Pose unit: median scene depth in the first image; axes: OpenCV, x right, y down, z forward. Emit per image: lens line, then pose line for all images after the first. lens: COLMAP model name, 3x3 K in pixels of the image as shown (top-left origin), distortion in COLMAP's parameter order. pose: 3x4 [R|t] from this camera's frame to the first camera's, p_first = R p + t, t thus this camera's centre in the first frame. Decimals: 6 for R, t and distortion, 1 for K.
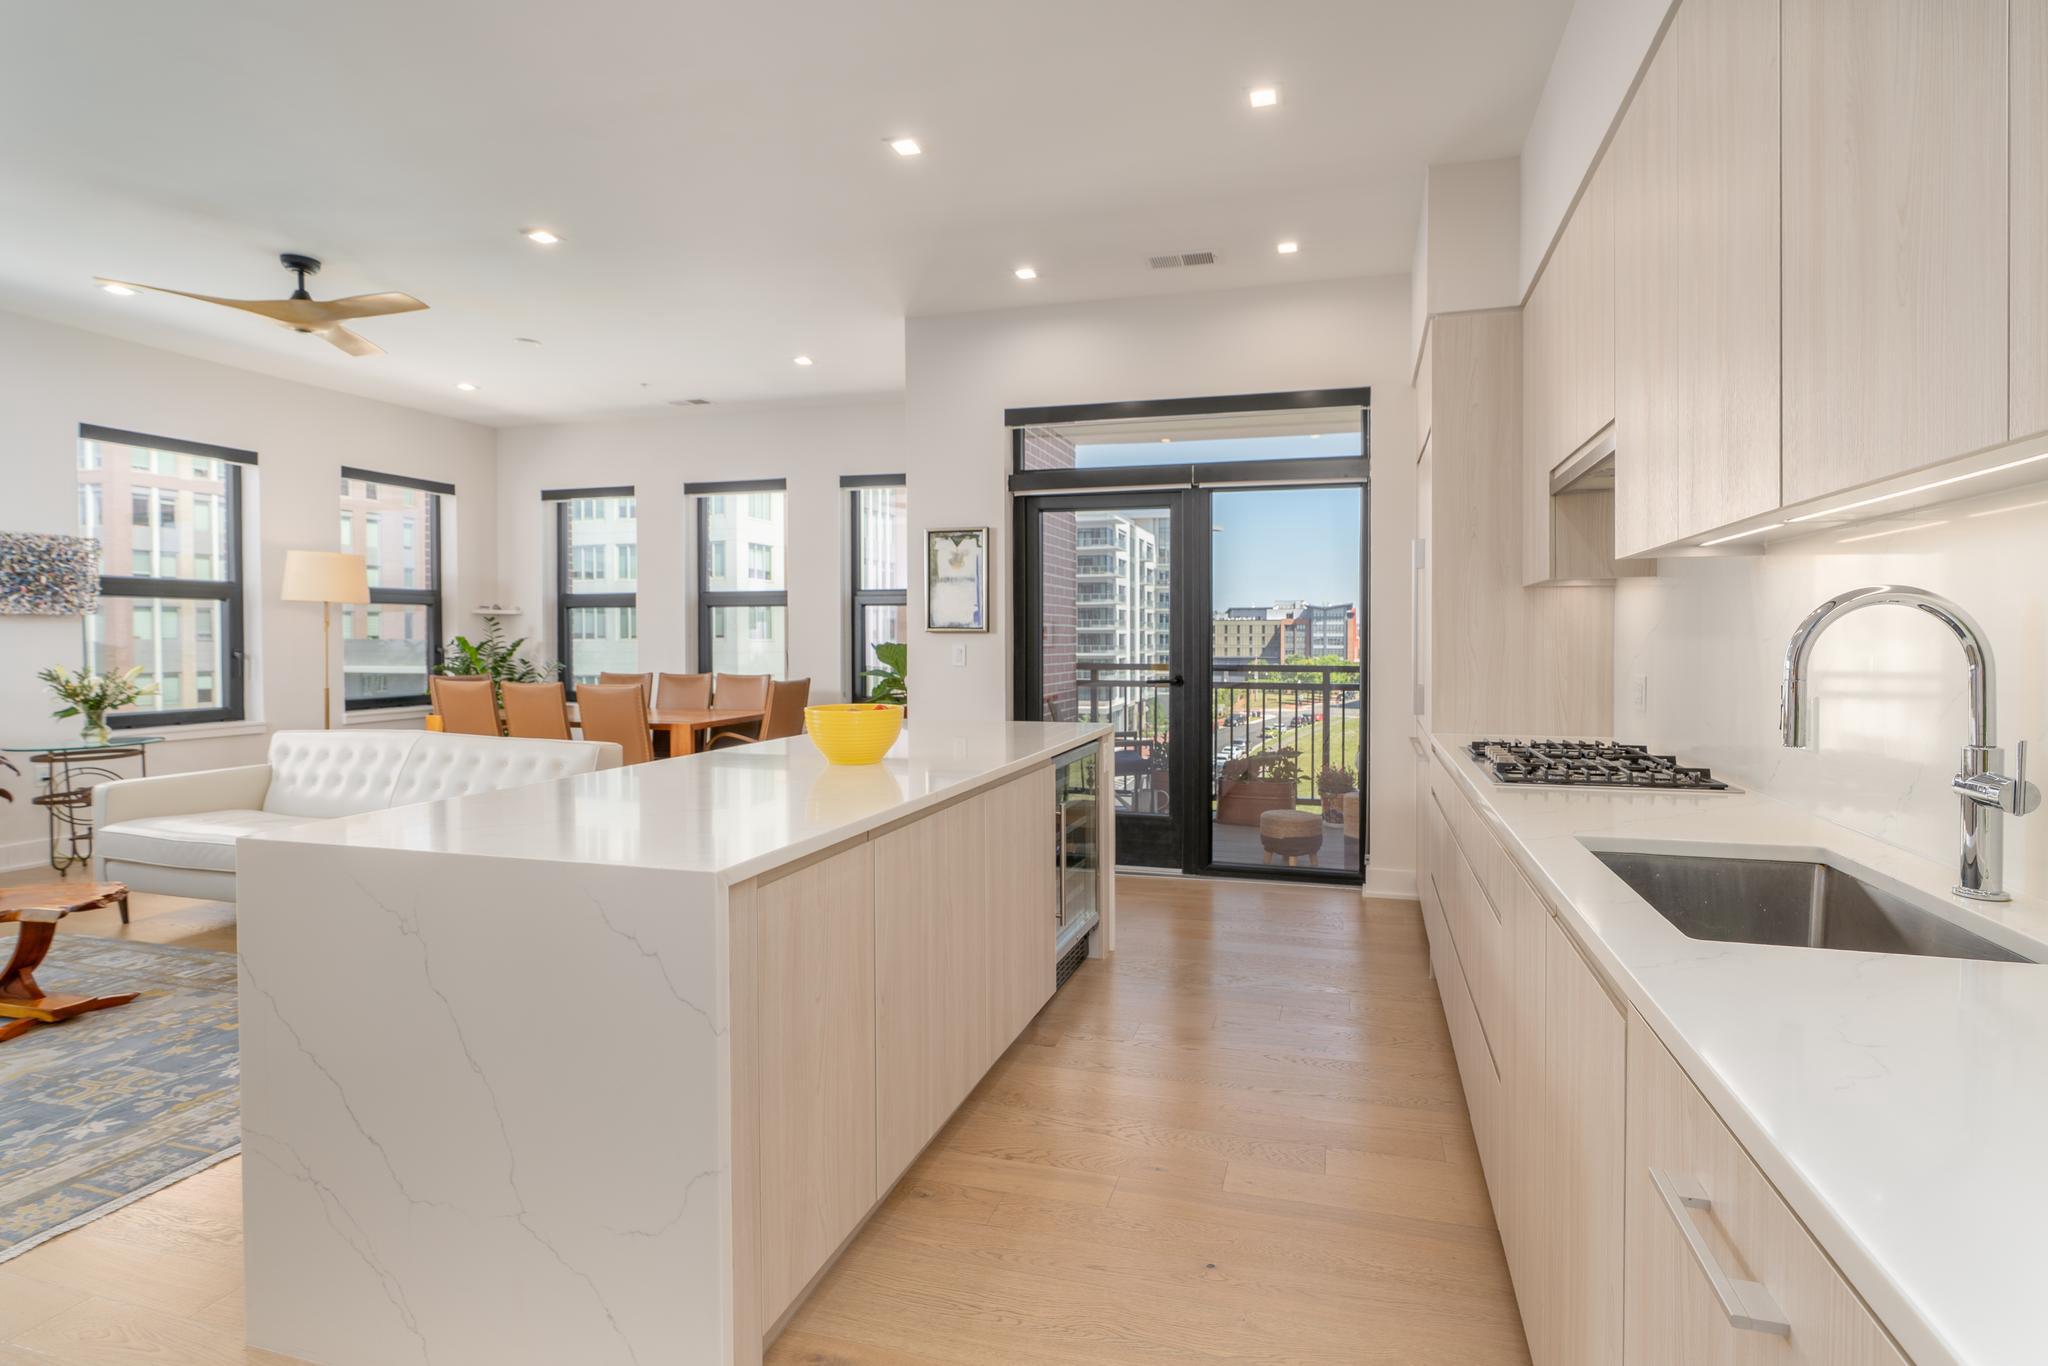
lens RADIAL K [[961.1, 0, 1098.3], [0, 961.1, 649.9], [0, 0, 1]] dist [-0.001138, 0.001674]
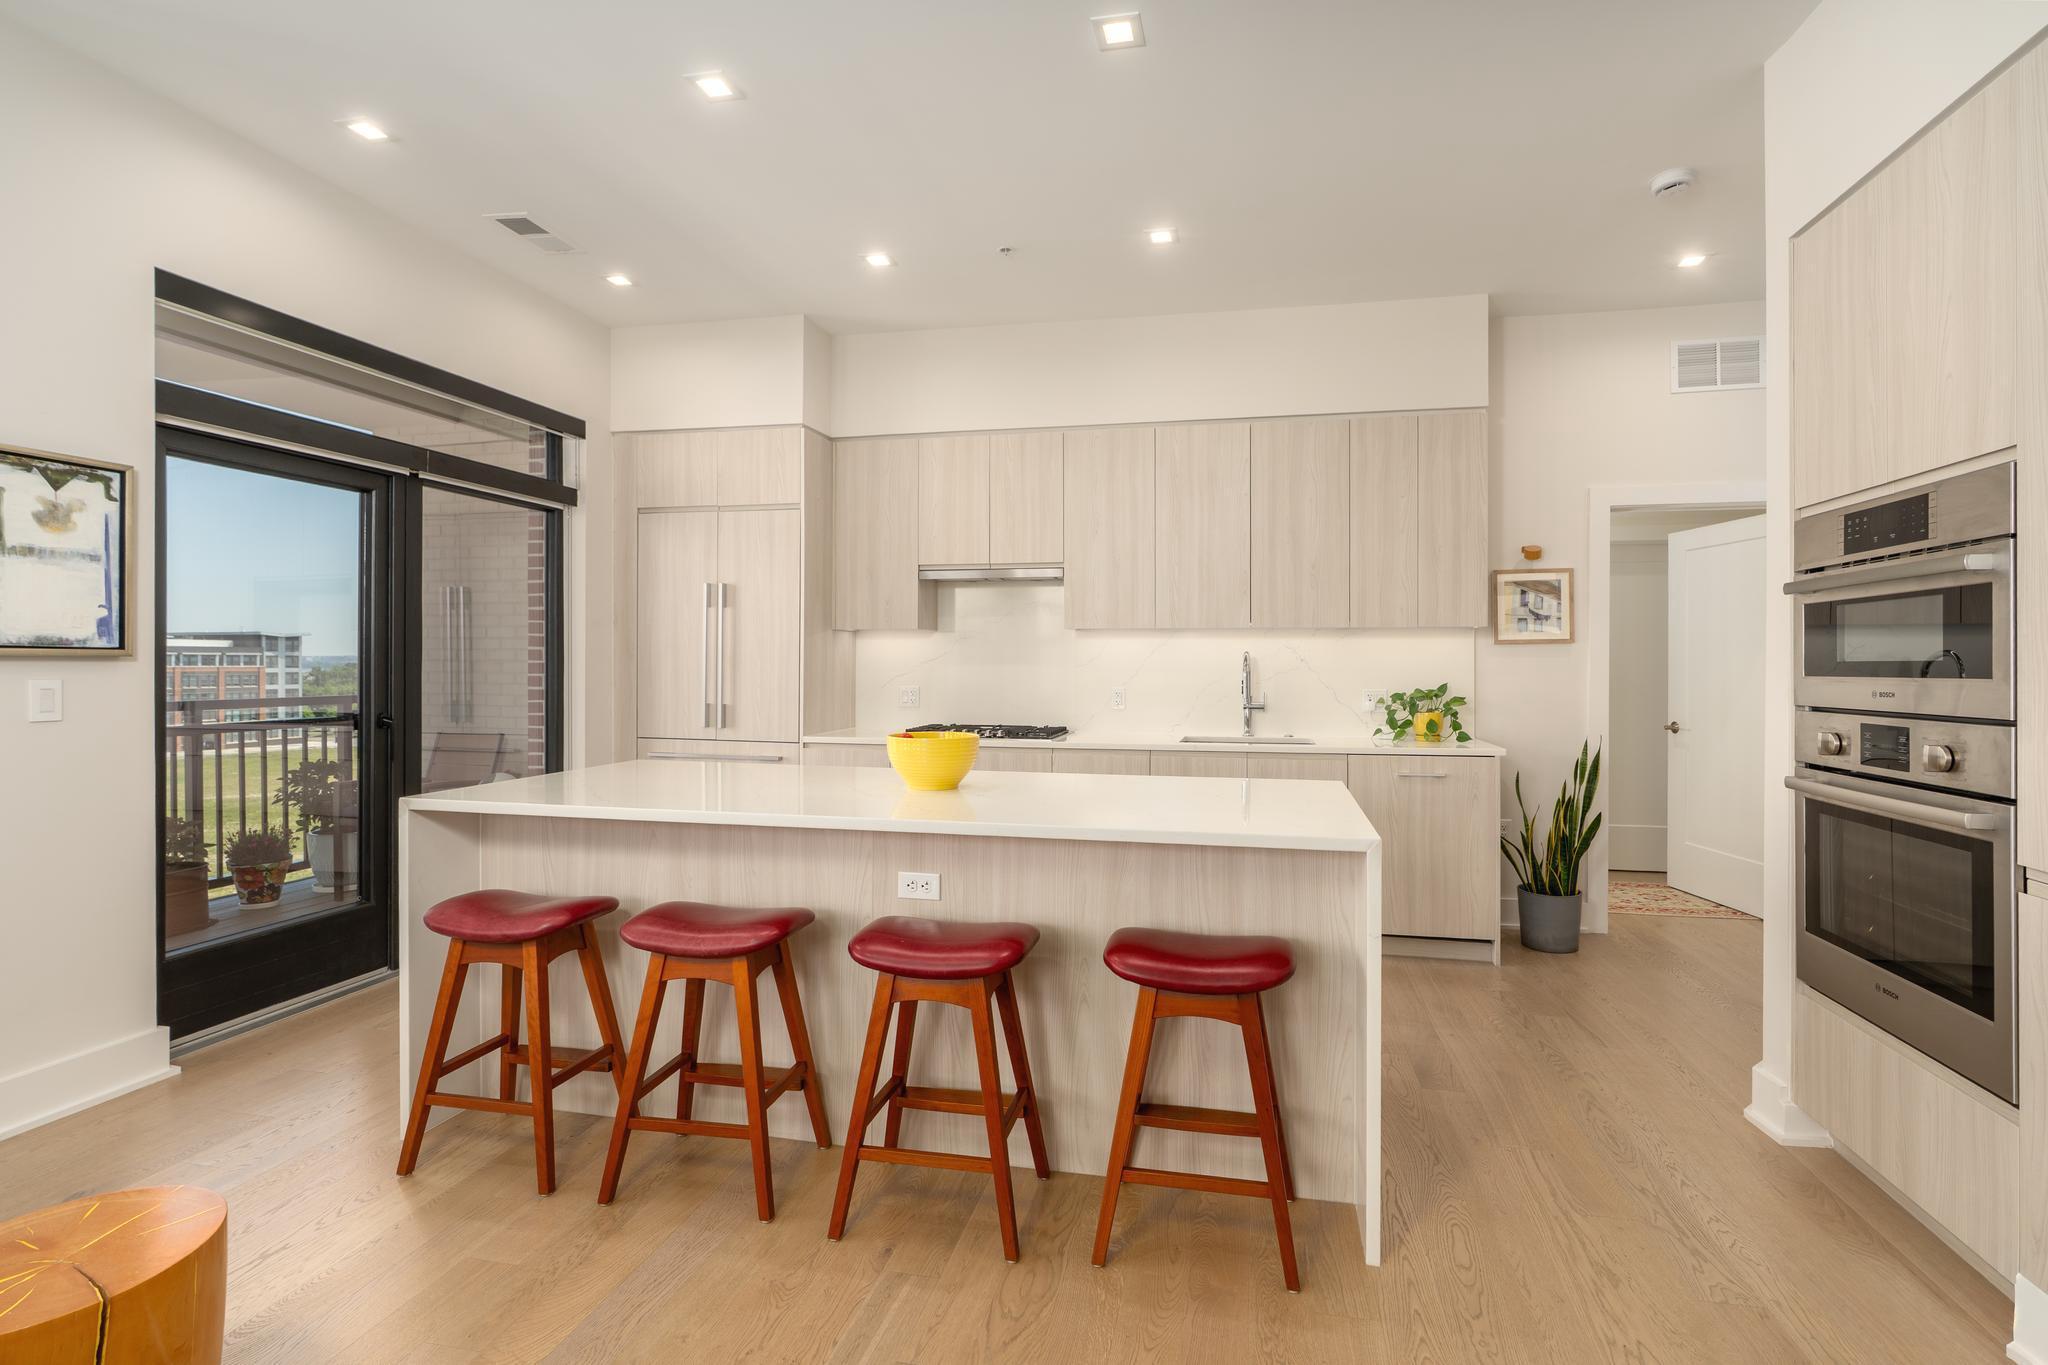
lens RADIAL K [[943.8, 0, 1067.6], [0, 943.8, 666.2], [0, 0, 1]] dist [-0.002559, 0.000325]
pose [[-0.064364, -0.004892, 0.997914, -0.670890], [0.011094, 0.999923, 0.005618, -0.009744], [-0.997865, 0.011432, -0.064305, 0.482411]]
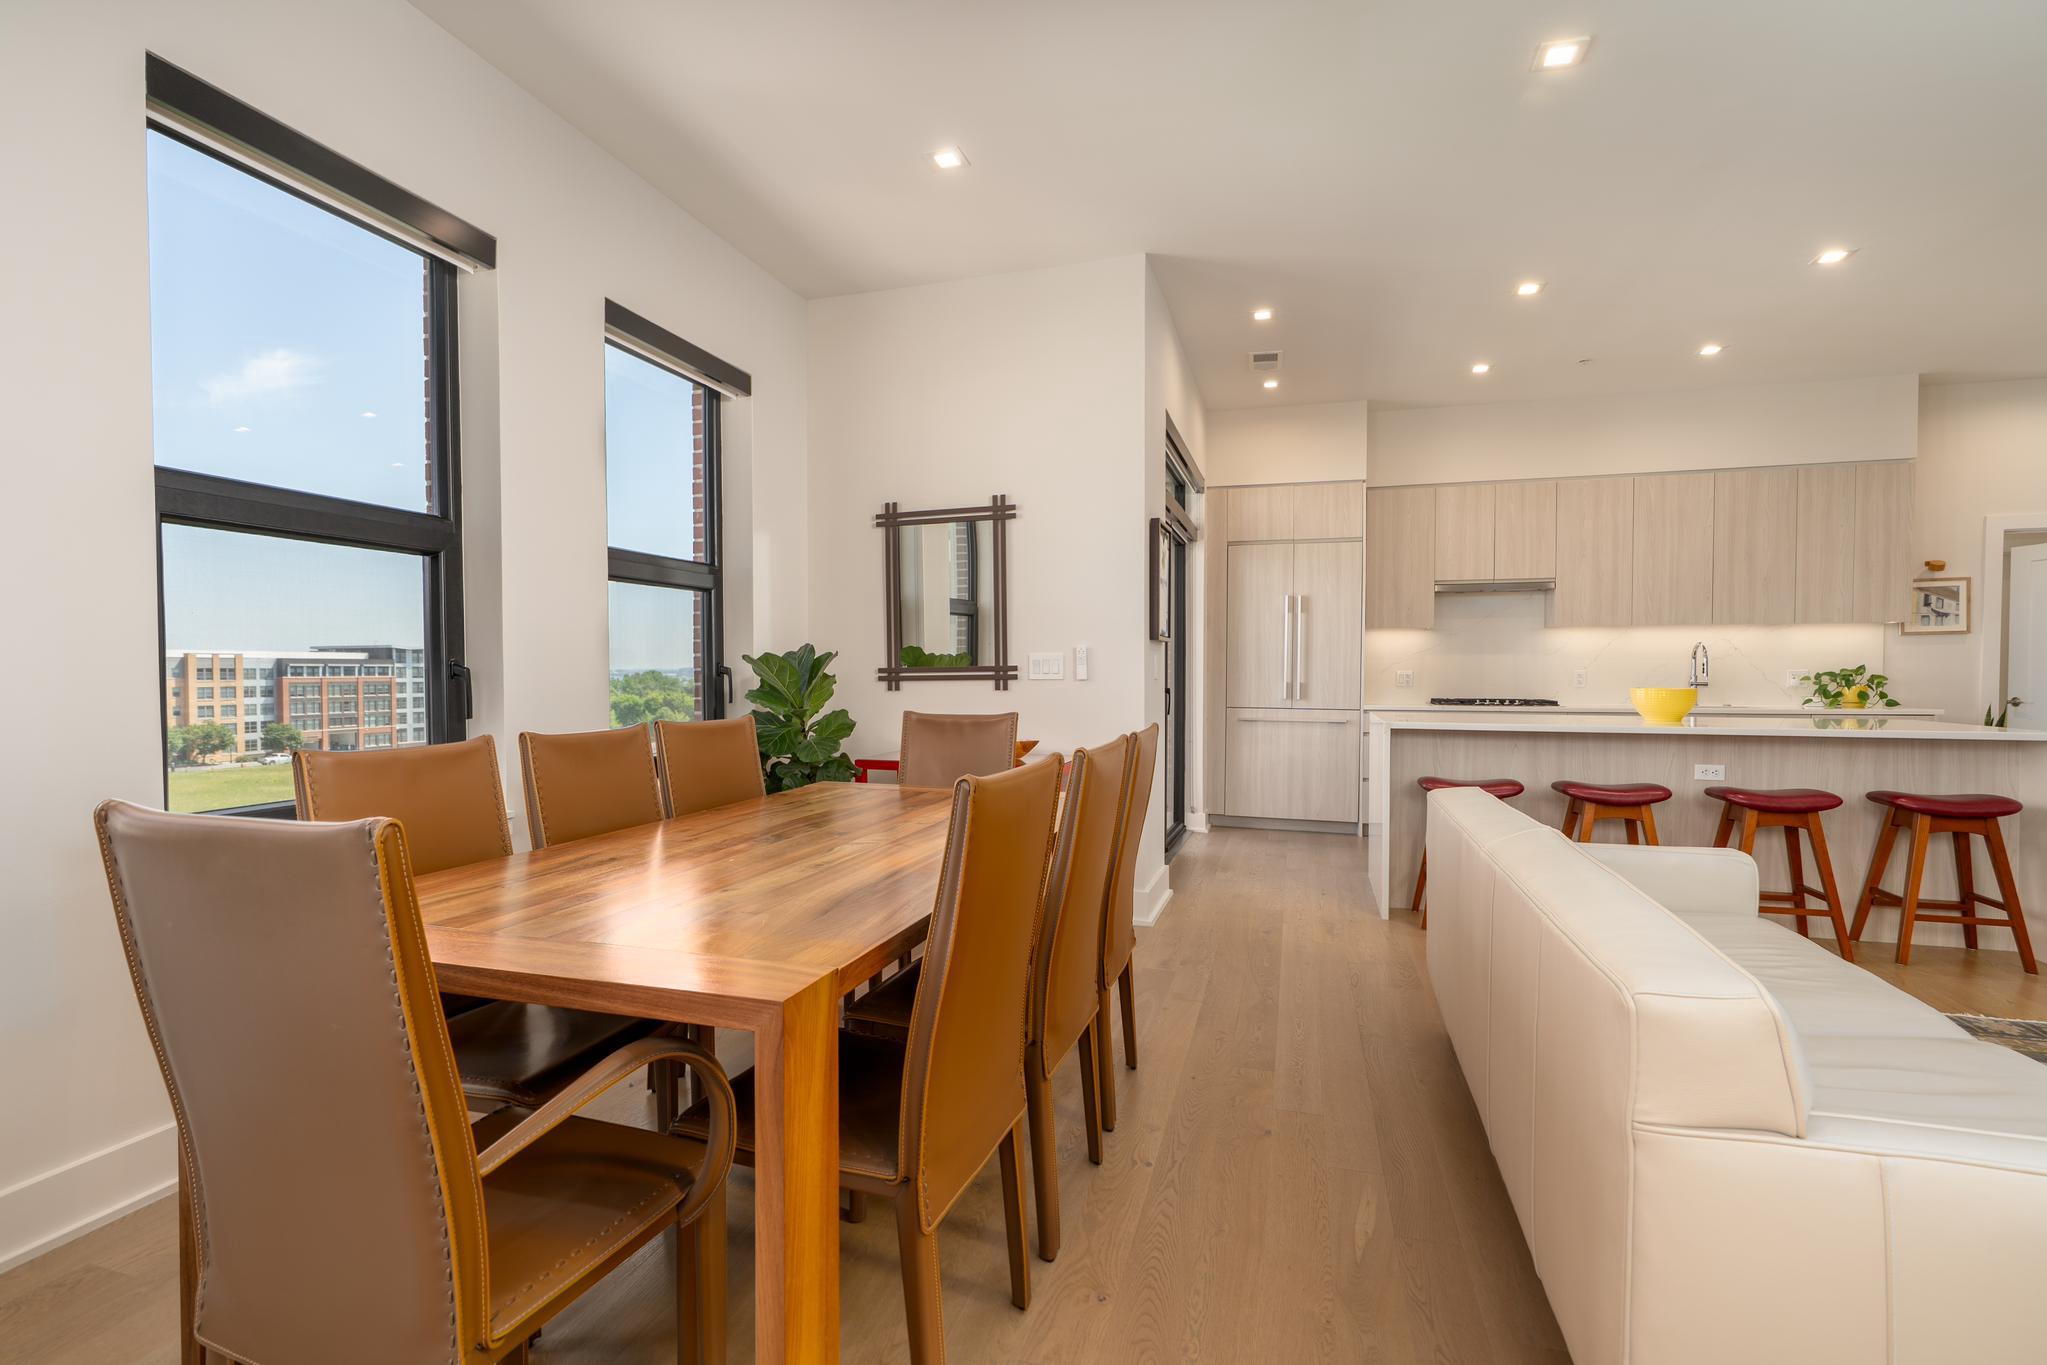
lens RADIAL K [[928.0, 0, 1028.4], [0, 928.0, 692.2], [0, 0, 1]] dist [-0.004451, 0.001670]
pose [[0.025658, -0.023824, 0.999387, -0.995778], [0.015284, 0.999608, 0.023437, 0.006249], [-0.999554, 0.014673, 0.026012, 1.083458]]
